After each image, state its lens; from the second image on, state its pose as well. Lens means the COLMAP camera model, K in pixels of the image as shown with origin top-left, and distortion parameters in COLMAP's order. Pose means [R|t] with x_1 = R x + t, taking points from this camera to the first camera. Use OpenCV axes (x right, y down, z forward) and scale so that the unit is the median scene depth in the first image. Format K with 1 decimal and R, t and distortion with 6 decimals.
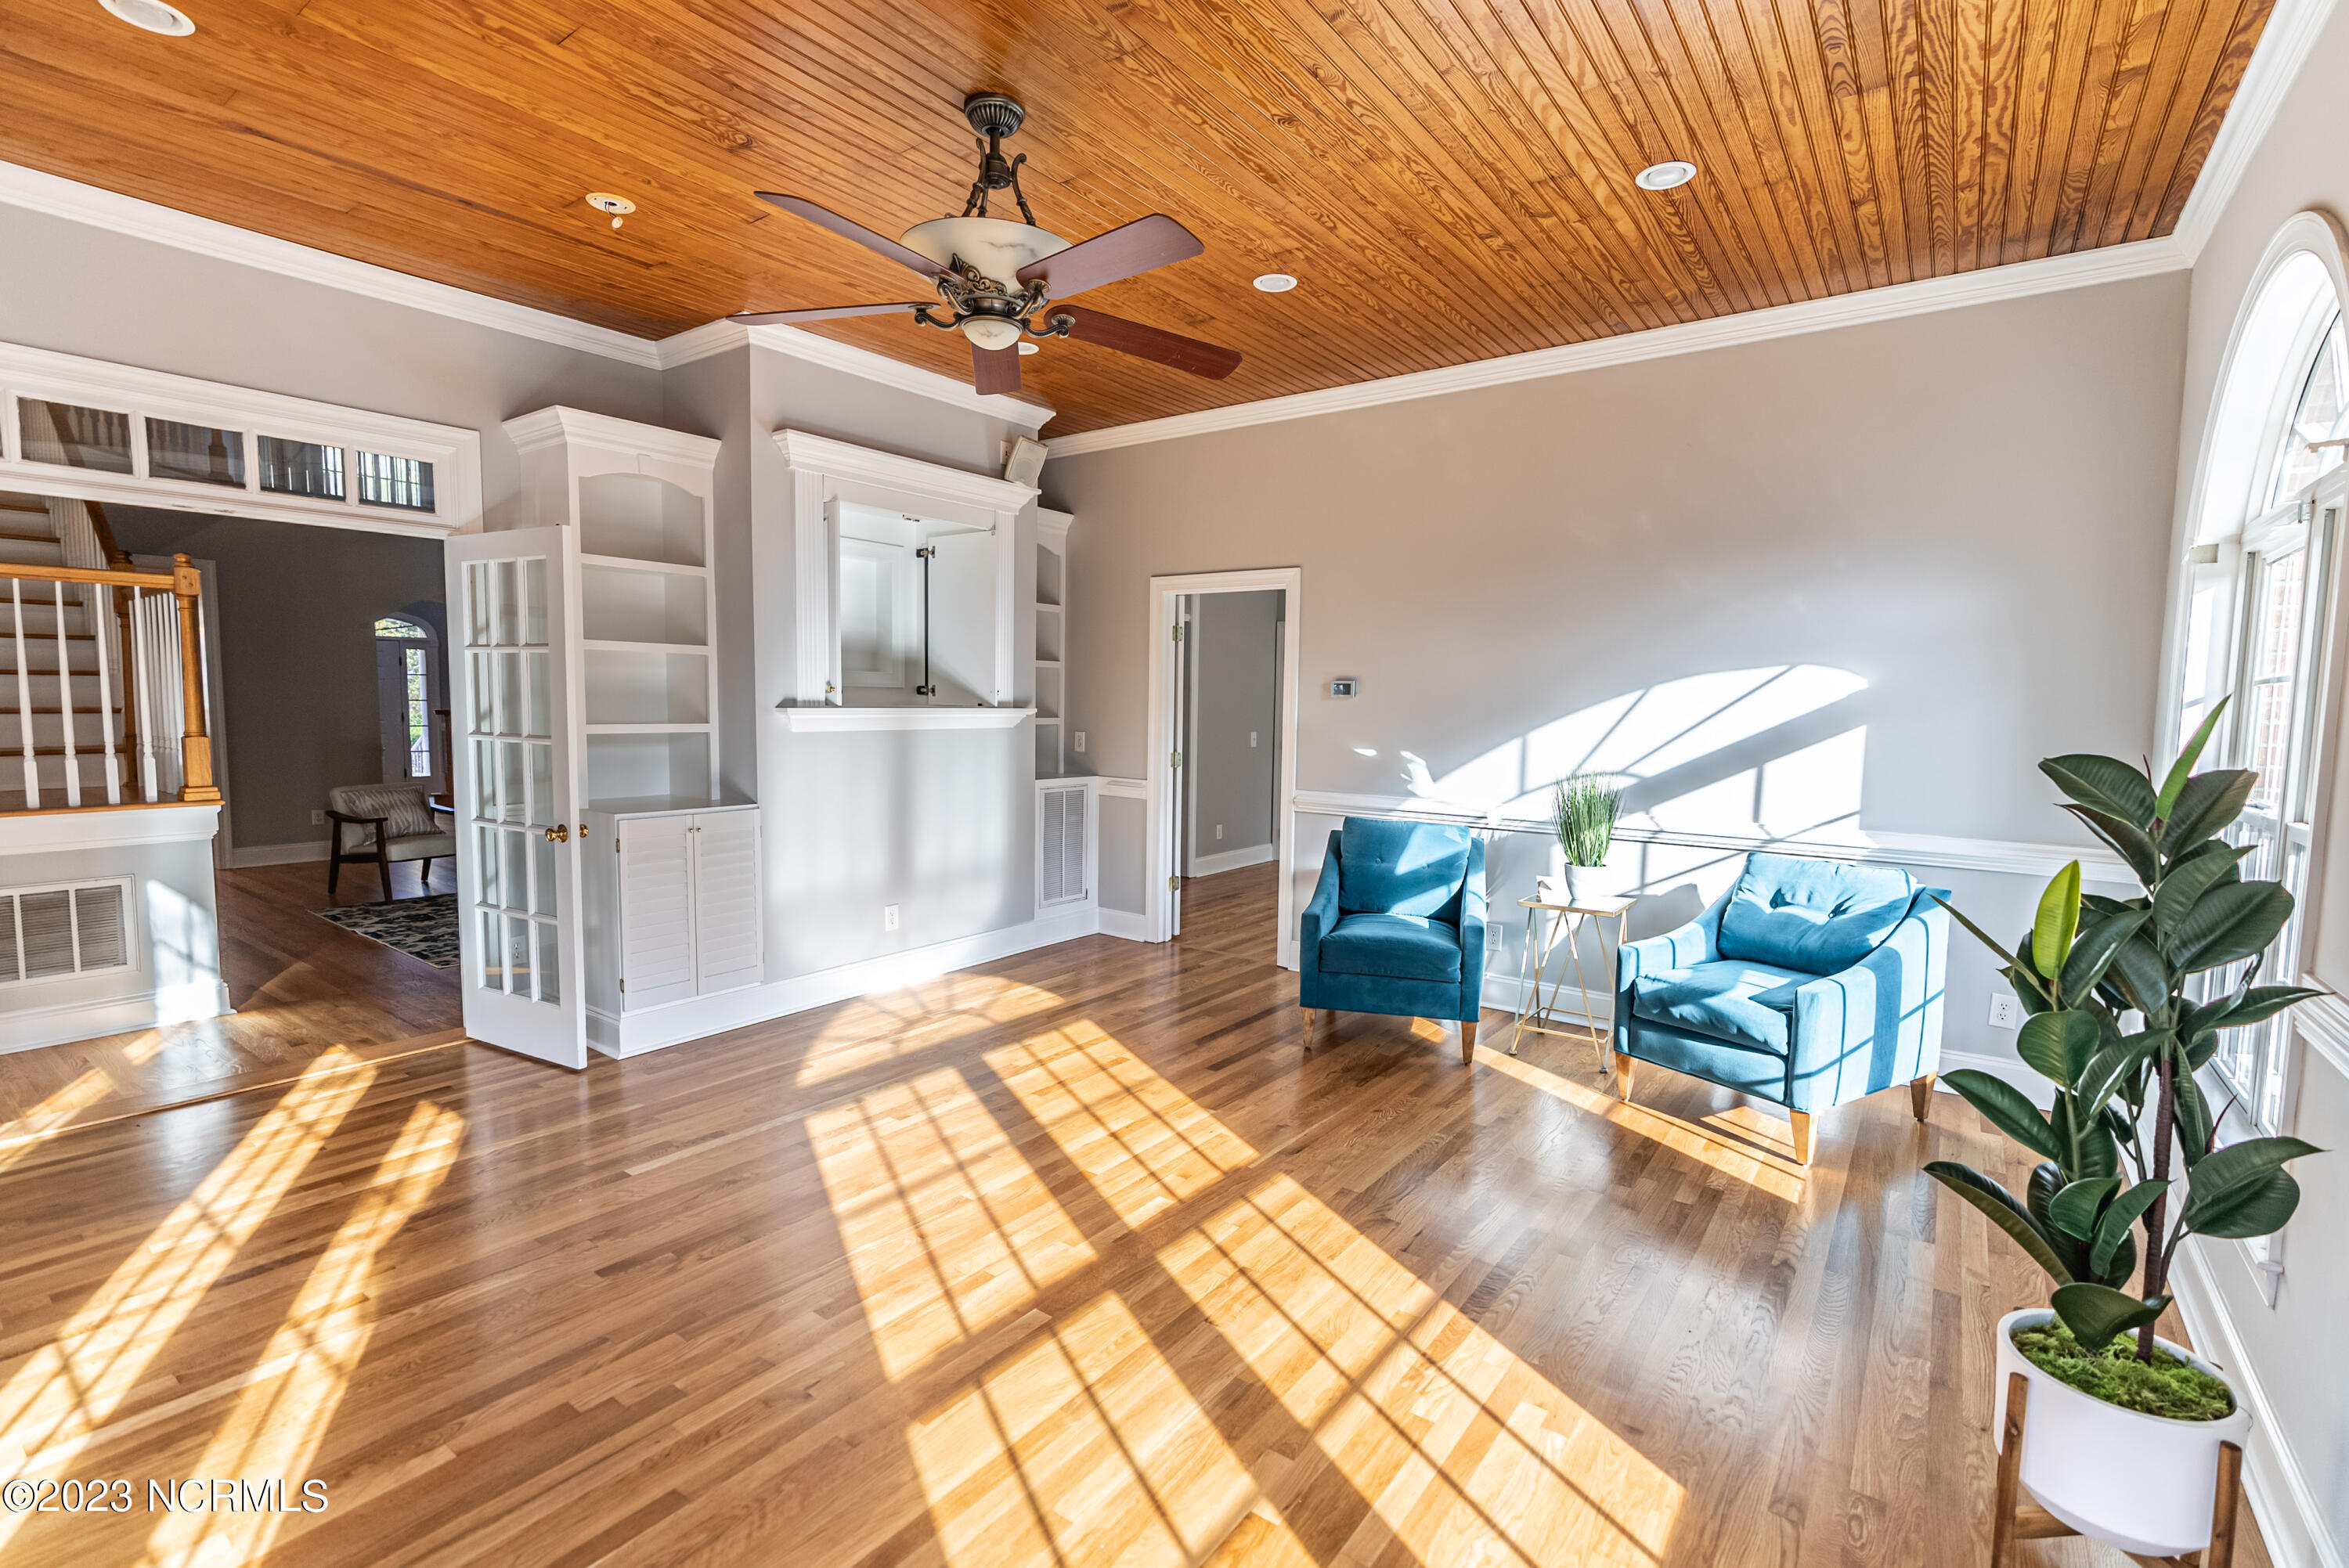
lens RADIAL K [[1063.1, 0, 1179.1], [0, 1063.1, 786.5], [0, 0, 1]] dist [-0.010206, 0.003685]
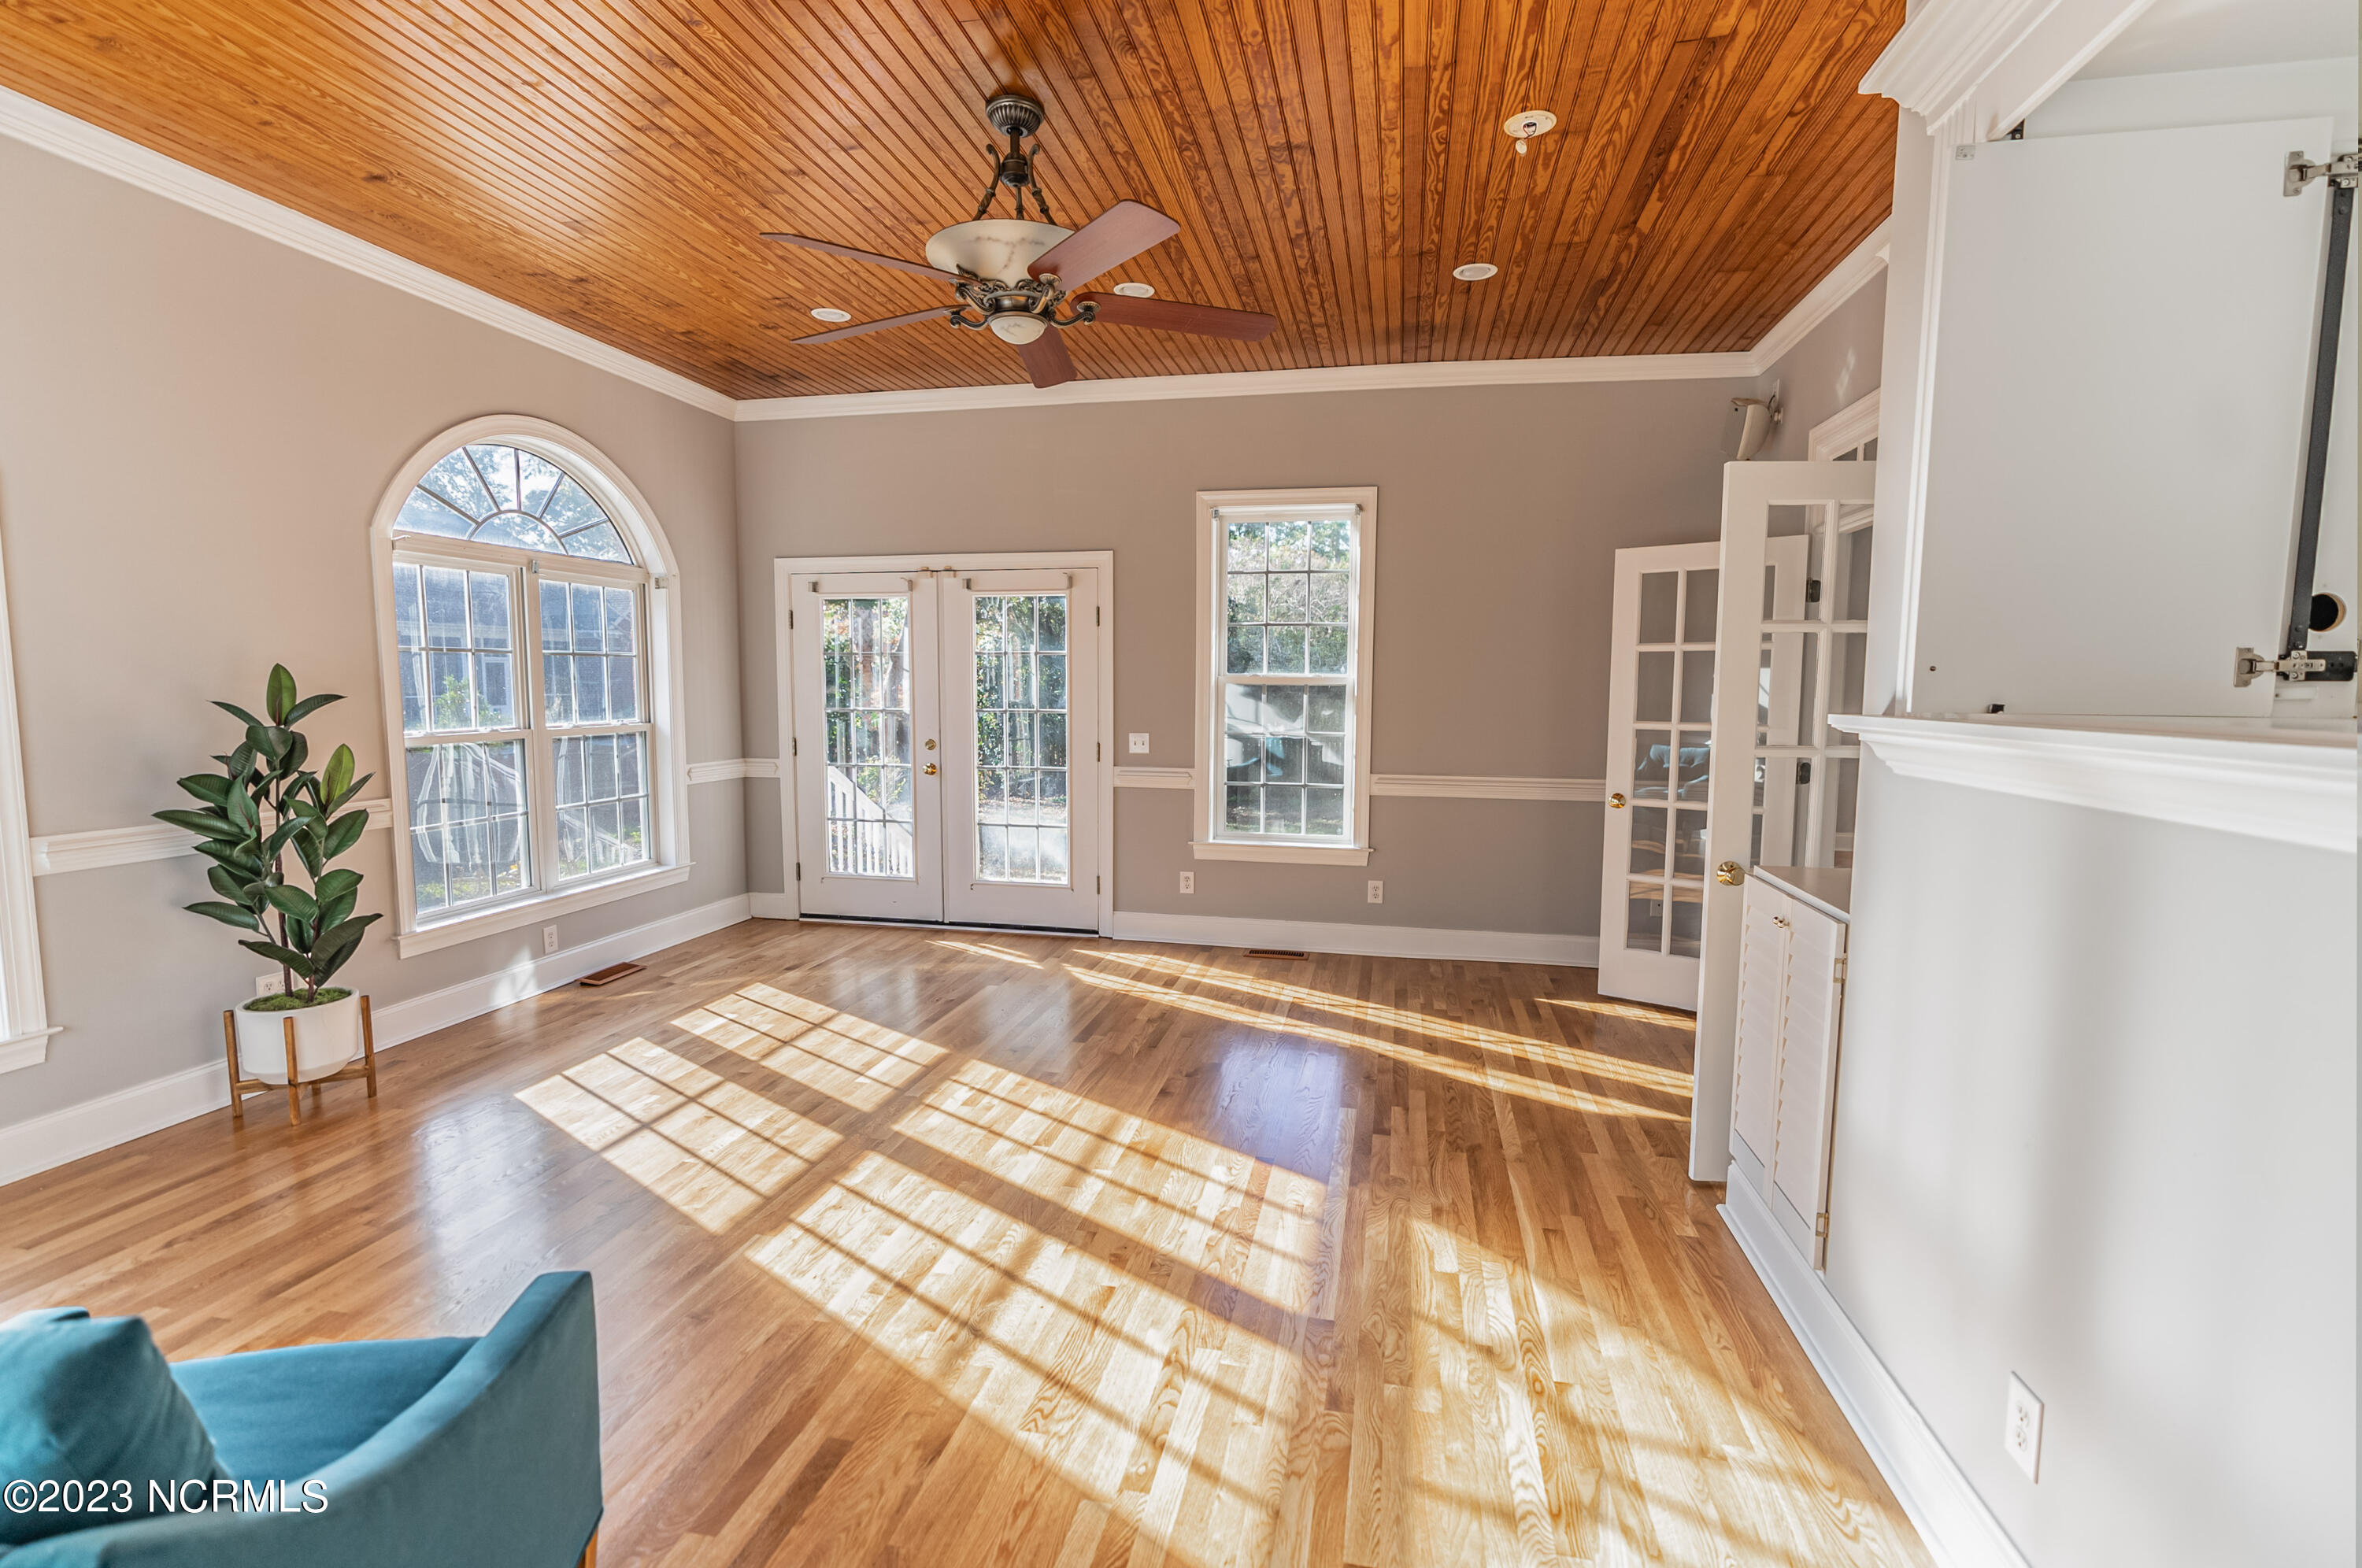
lens RADIAL K [[1069.0, 0, 1185.6], [0, 1069.0, 786.5], [0, 0, 1]] dist [-0.010206, 0.003685]
pose [[-0.906426, 0.019942, -0.421893, 0.122313], [-0.054256, 0.985111, 0.163133, -0.163295], [0.418865, 0.170759, -0.891848, 2.046403]]
